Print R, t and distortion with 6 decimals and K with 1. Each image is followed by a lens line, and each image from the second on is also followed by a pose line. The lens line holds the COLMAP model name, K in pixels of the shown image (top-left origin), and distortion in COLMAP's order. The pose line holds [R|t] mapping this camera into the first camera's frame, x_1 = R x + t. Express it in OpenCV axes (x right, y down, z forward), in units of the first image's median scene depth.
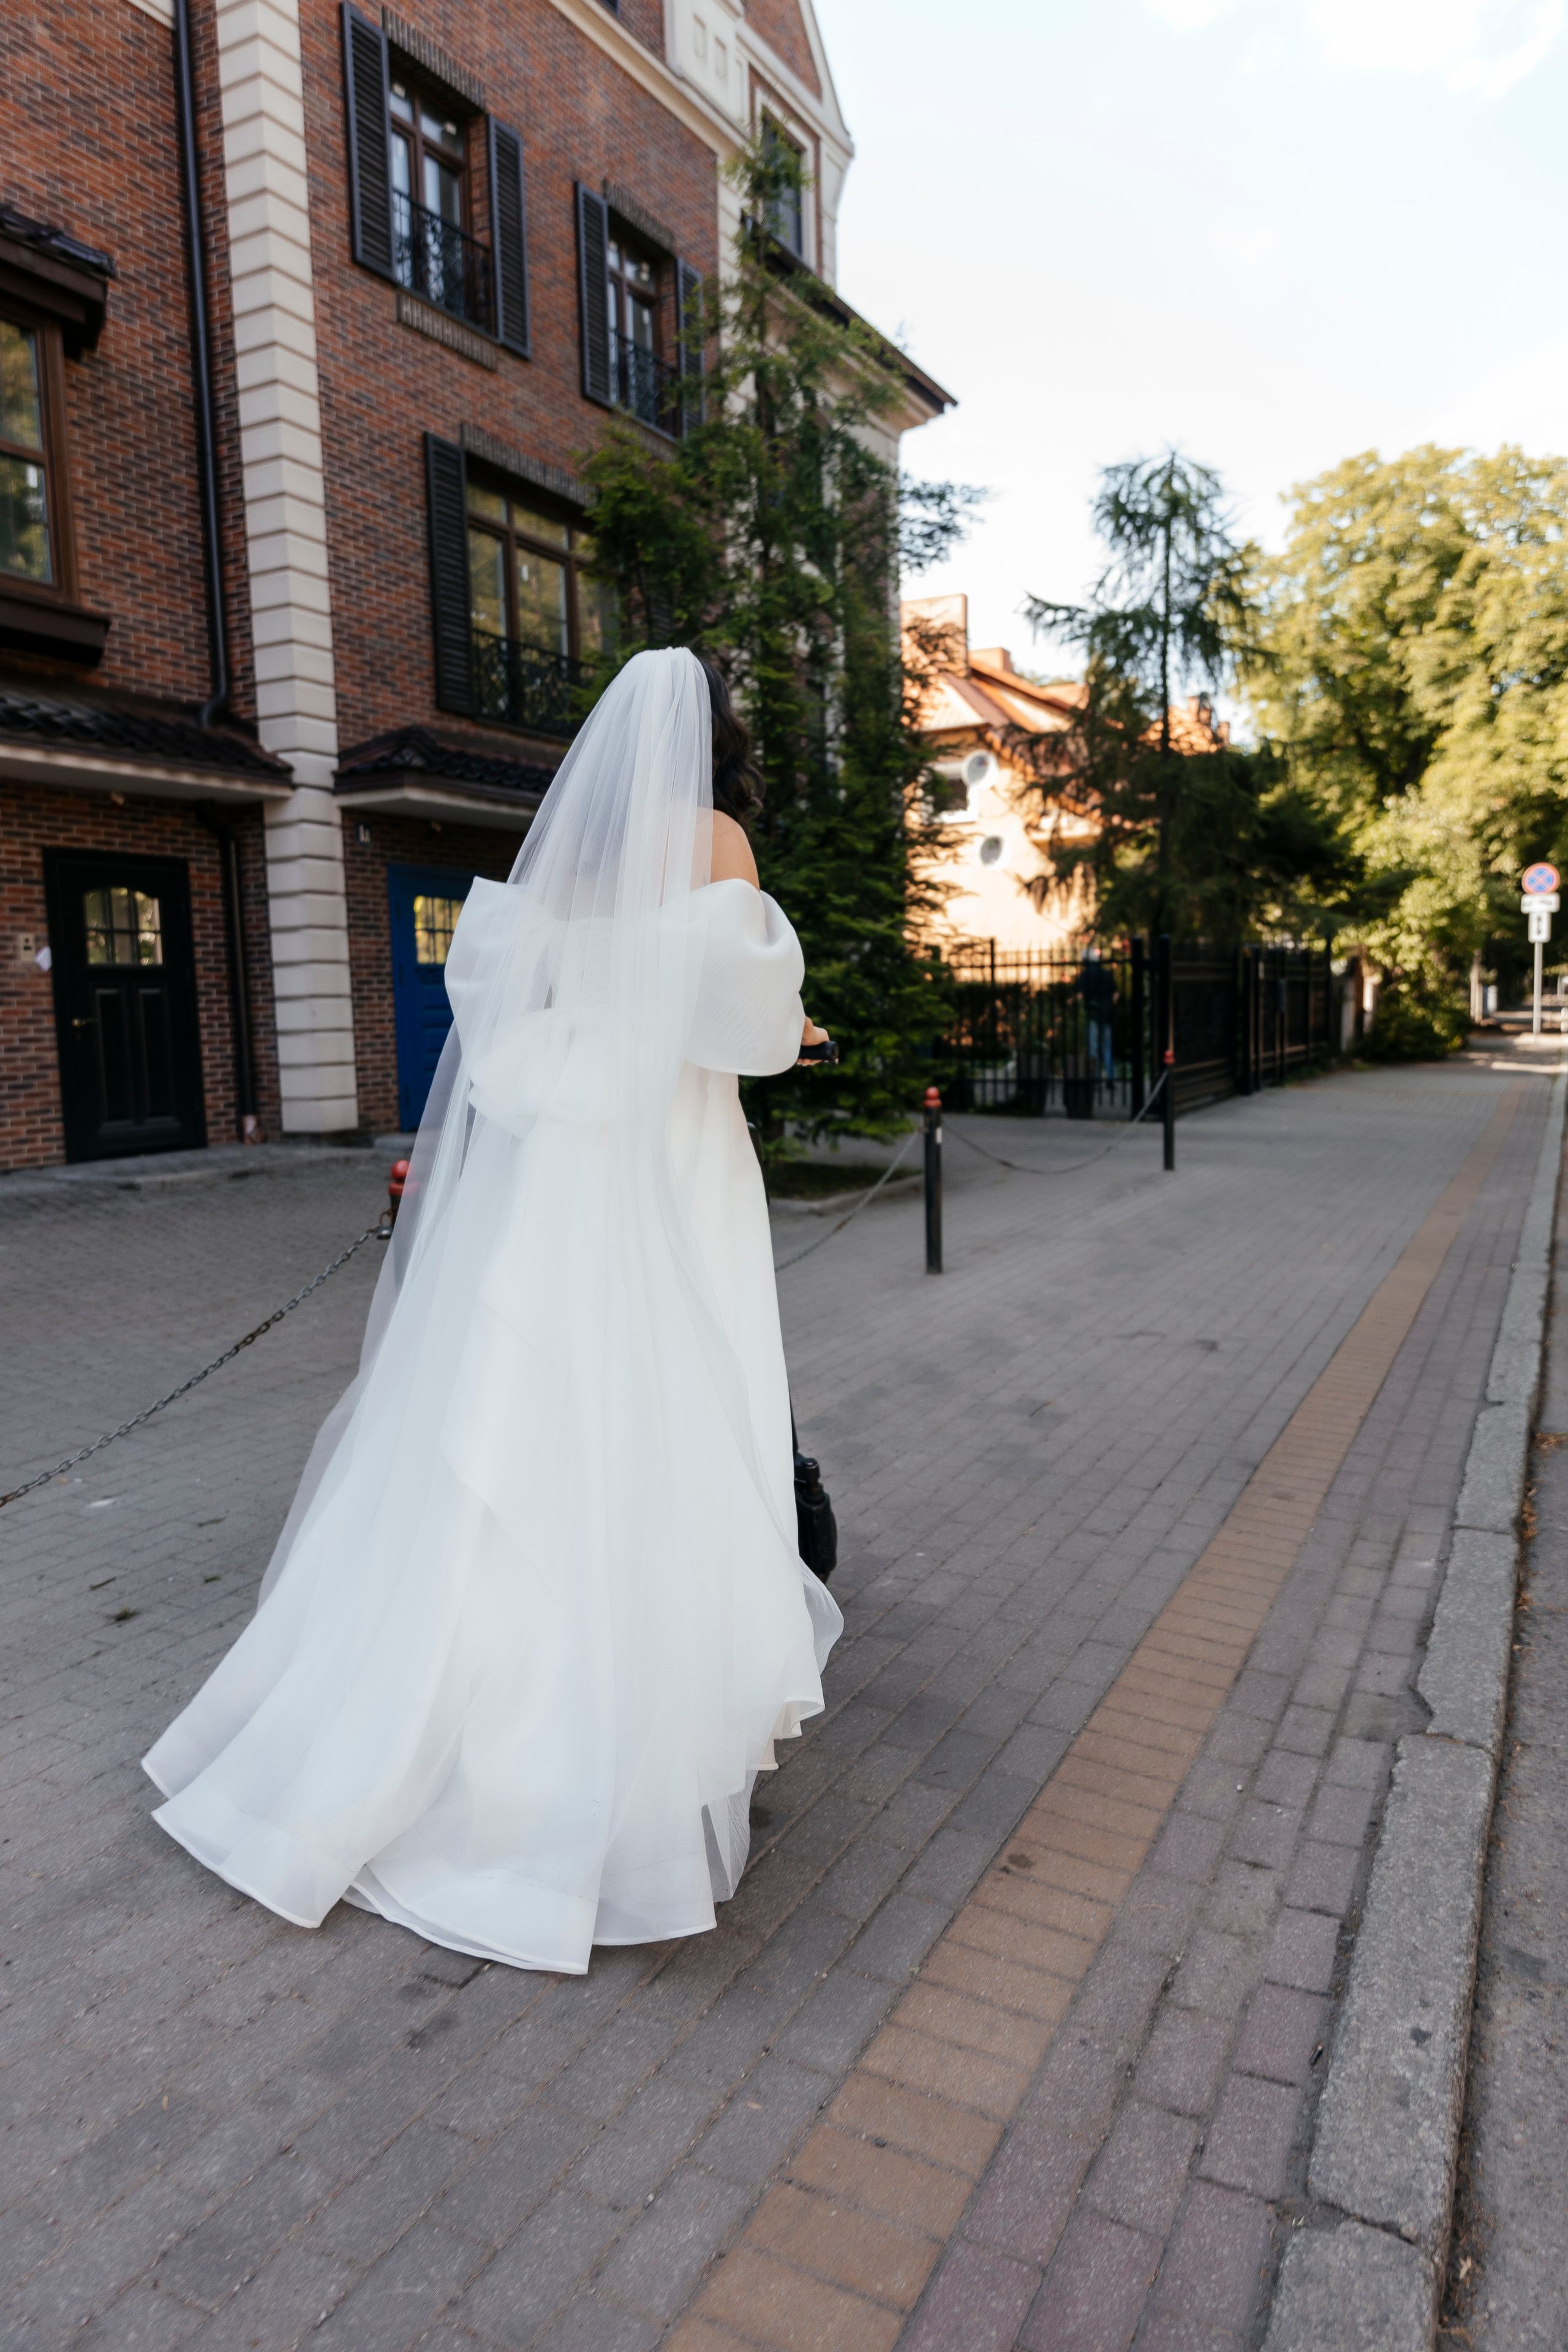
lens RADIAL K [[1584.1, 0, 772.5], [0, 1584.1, 1172.6], [0, 0, 1]] dist [0.006083, -0.007544]
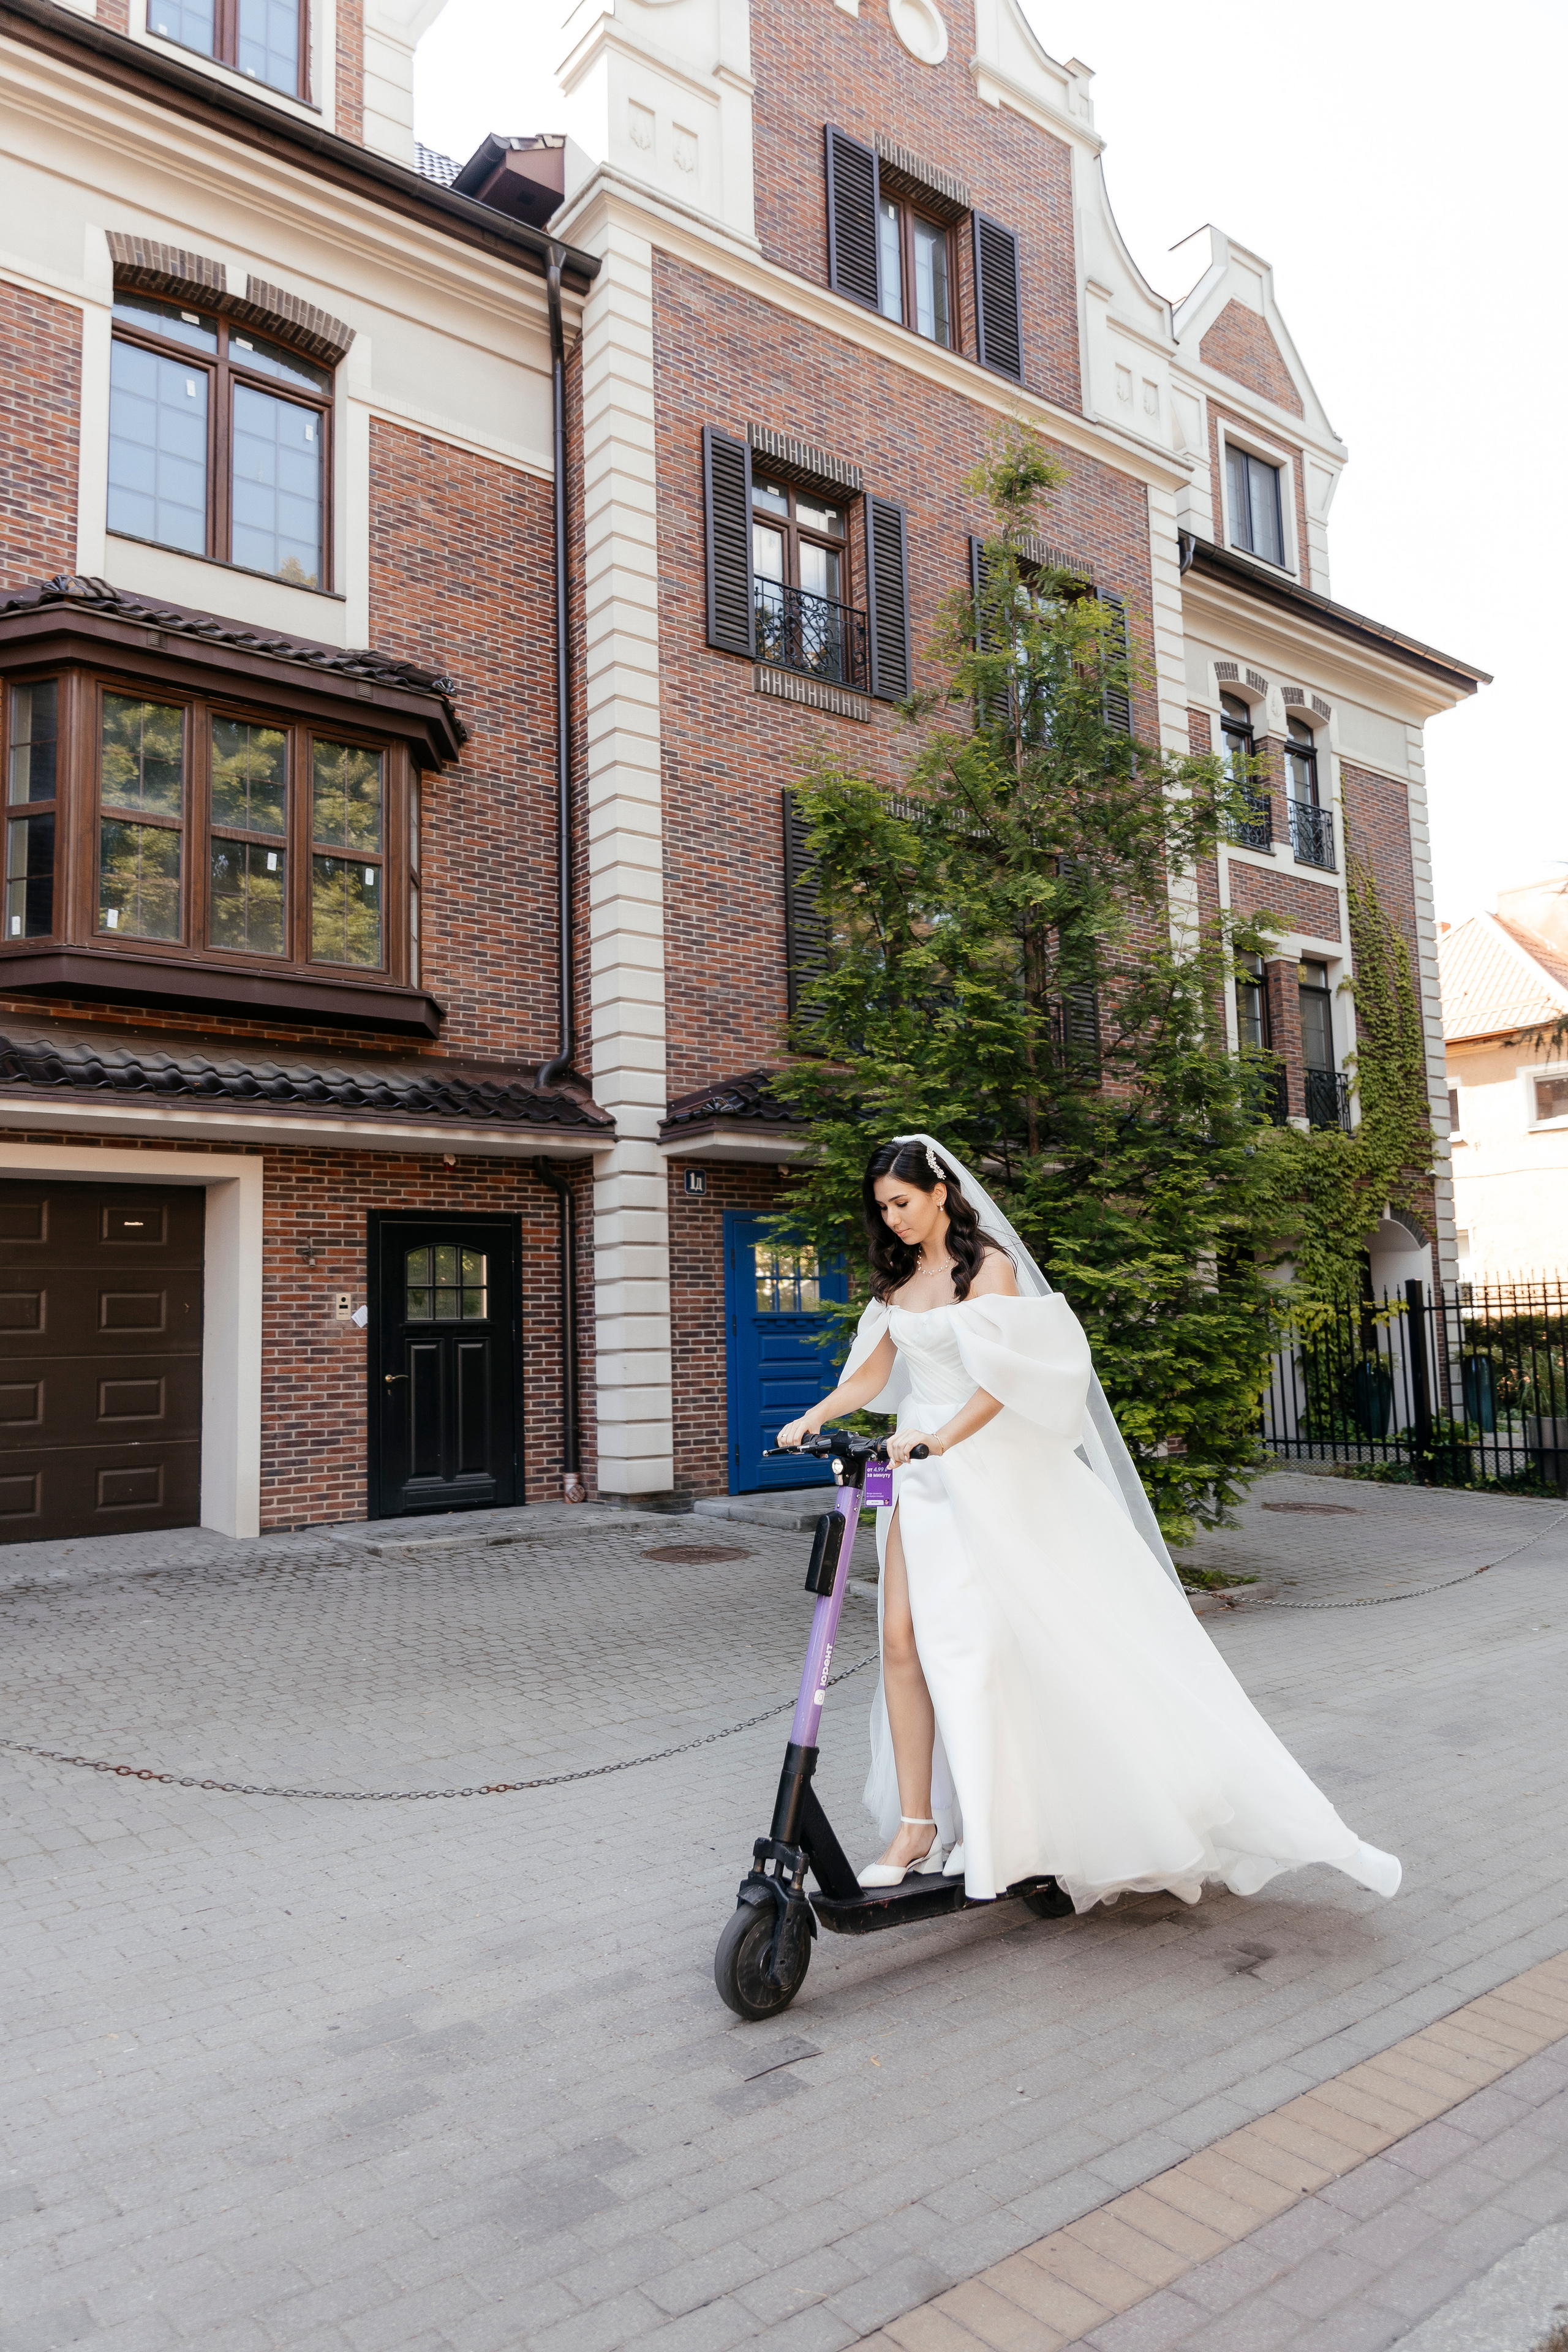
lens RADIAL K [[1584.1, 0, 772.5], [0, 1584.1, 1172.6], [0, 0, 1]] dist [0.006083, -0.007544]
pose [[0.912725, -0.043990, -0.406200, 0.180979], [-0.039356, 0.980098, -0.194575, -0.031930], [0.406675, 0.193580, 0.892828, 0.149328]]
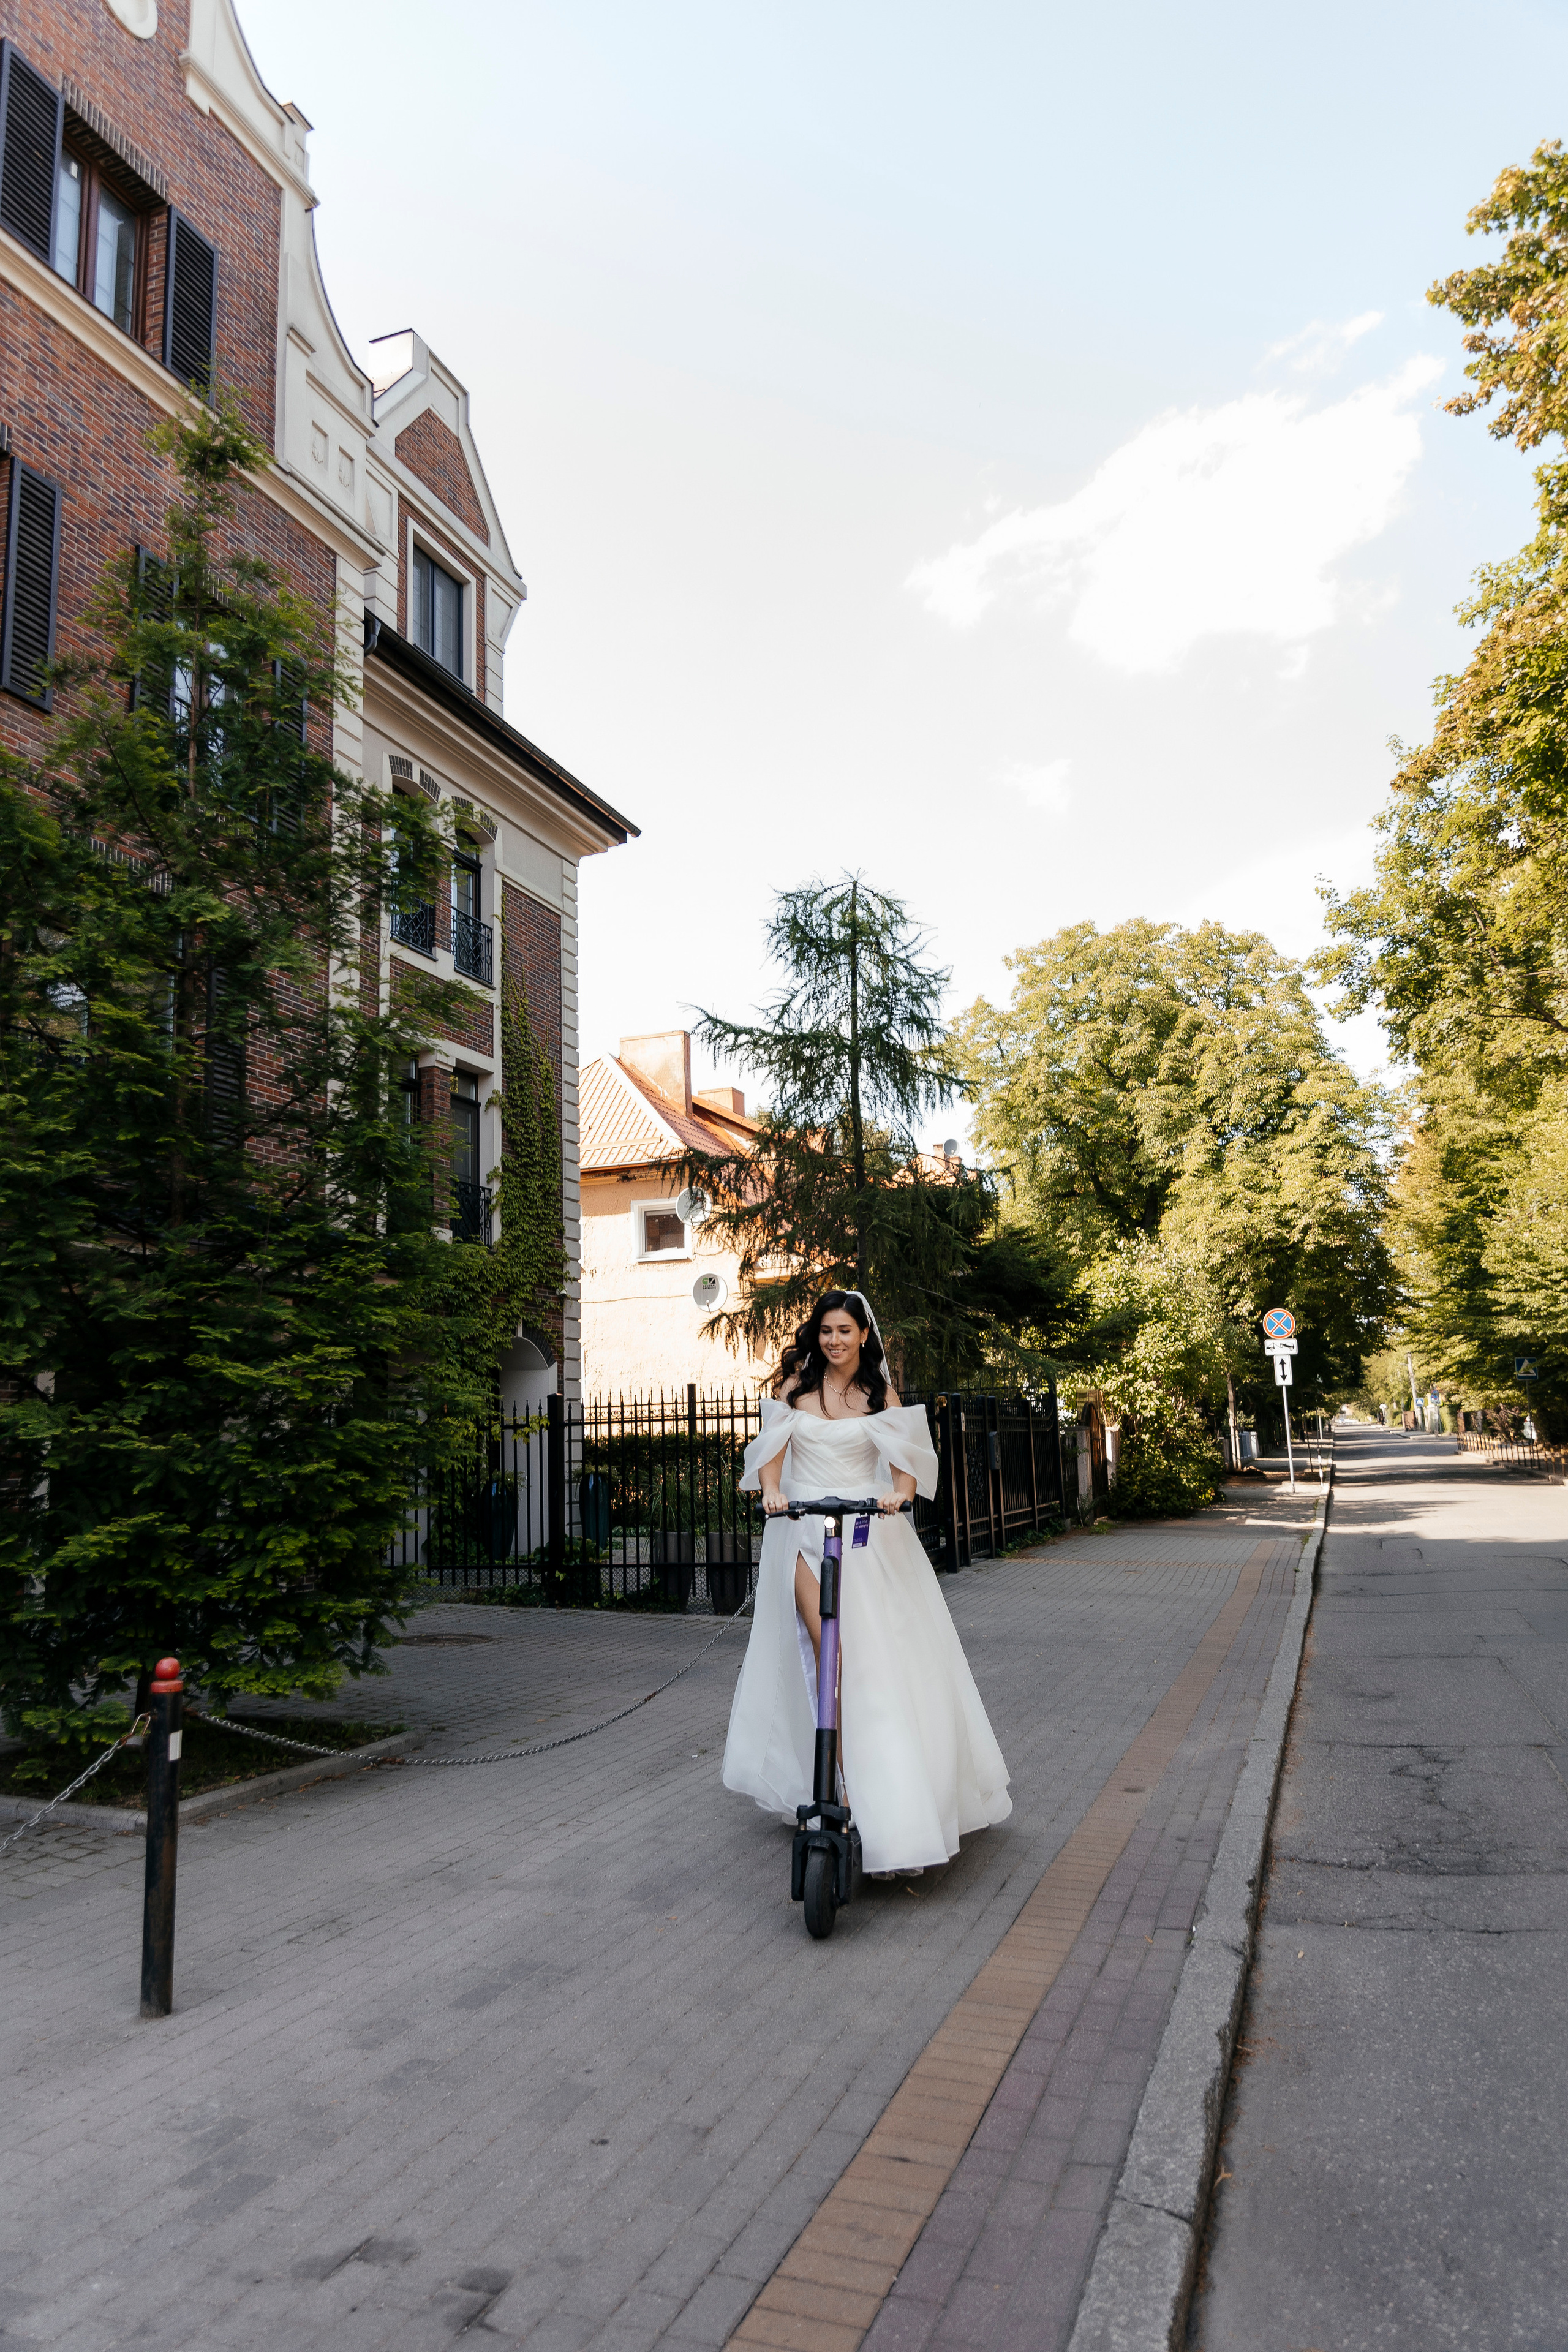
lens RADIAL K [[1590.3, 0, 786.5], [0, 1590.3, 1174.8], [0, 0, 1]] dist [-0.002372, -0.006737]
pose [[0.990924, 0.013002, 0.133793, 0.146282], [0.024227, 0.961740, -0.272891, -0.035005], [-0.132222, 0.273656, 0.952696, 0.229998]]
